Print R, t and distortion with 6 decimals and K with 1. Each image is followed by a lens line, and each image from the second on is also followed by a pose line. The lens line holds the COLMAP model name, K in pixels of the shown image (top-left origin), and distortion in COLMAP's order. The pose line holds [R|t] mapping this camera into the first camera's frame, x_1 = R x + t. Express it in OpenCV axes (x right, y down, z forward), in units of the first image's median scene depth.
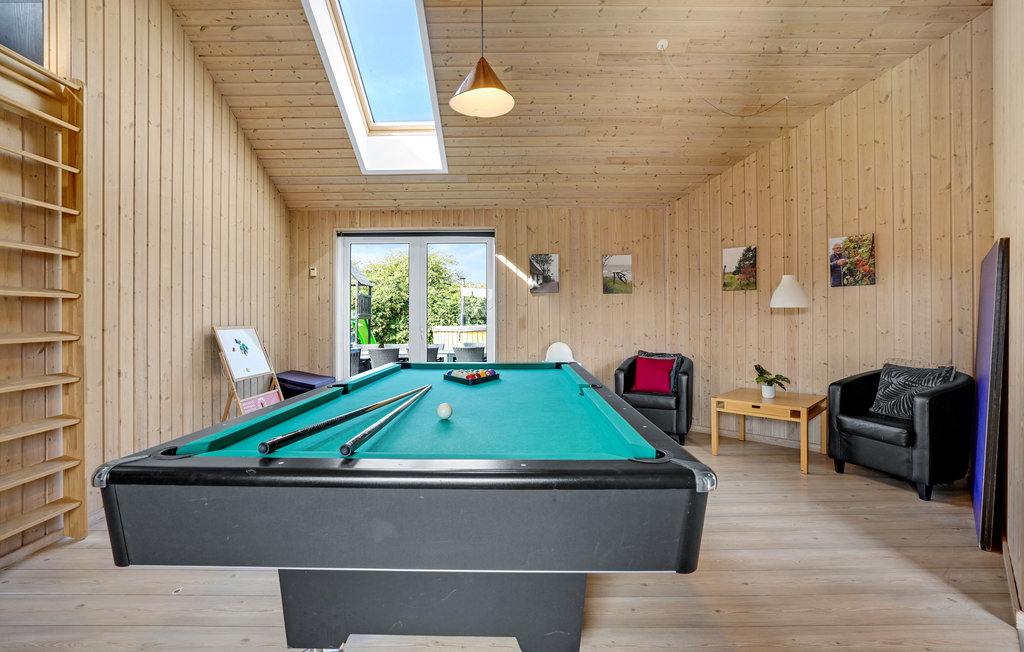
lens RADIAL K [[474.1, 0, 509.4], [0, 474.1, 321.8], [0, 0, 1]] dist [-0.058208, 0.022207]
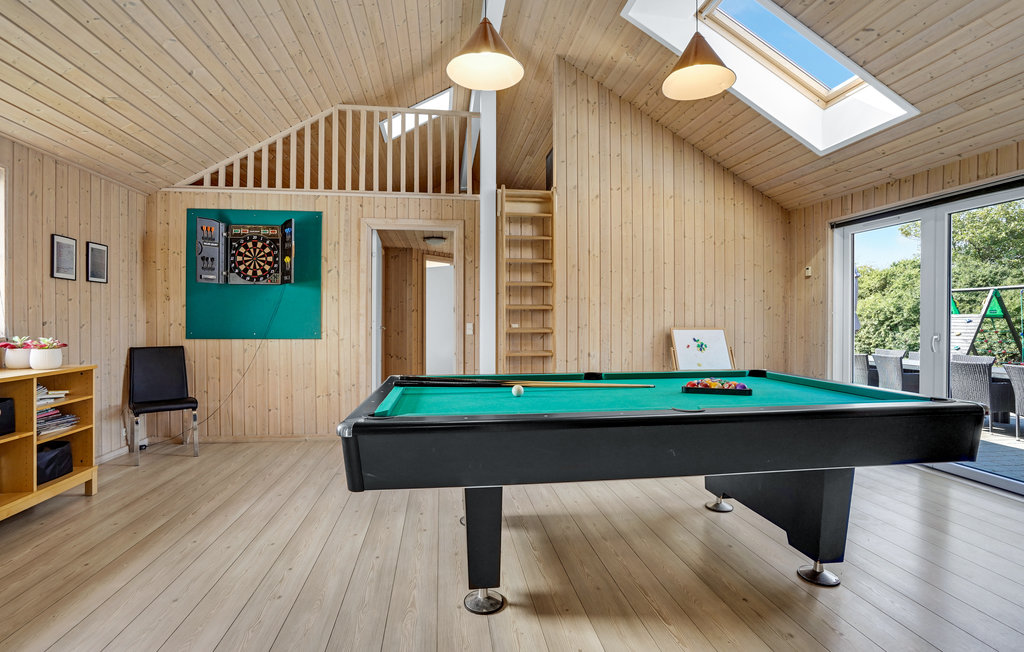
lens RADIAL K [[474.1, 0, 509.4], [0, 474.1, 321.8], [0, 0, 1]] dist [-0.058208, 0.022207]
pose [[0.131739, 0.006676, -0.991262, 0.517933], [-0.009159, 0.999943, 0.005517, -0.006595], [0.991242, 0.008352, 0.131792, 0.351624]]
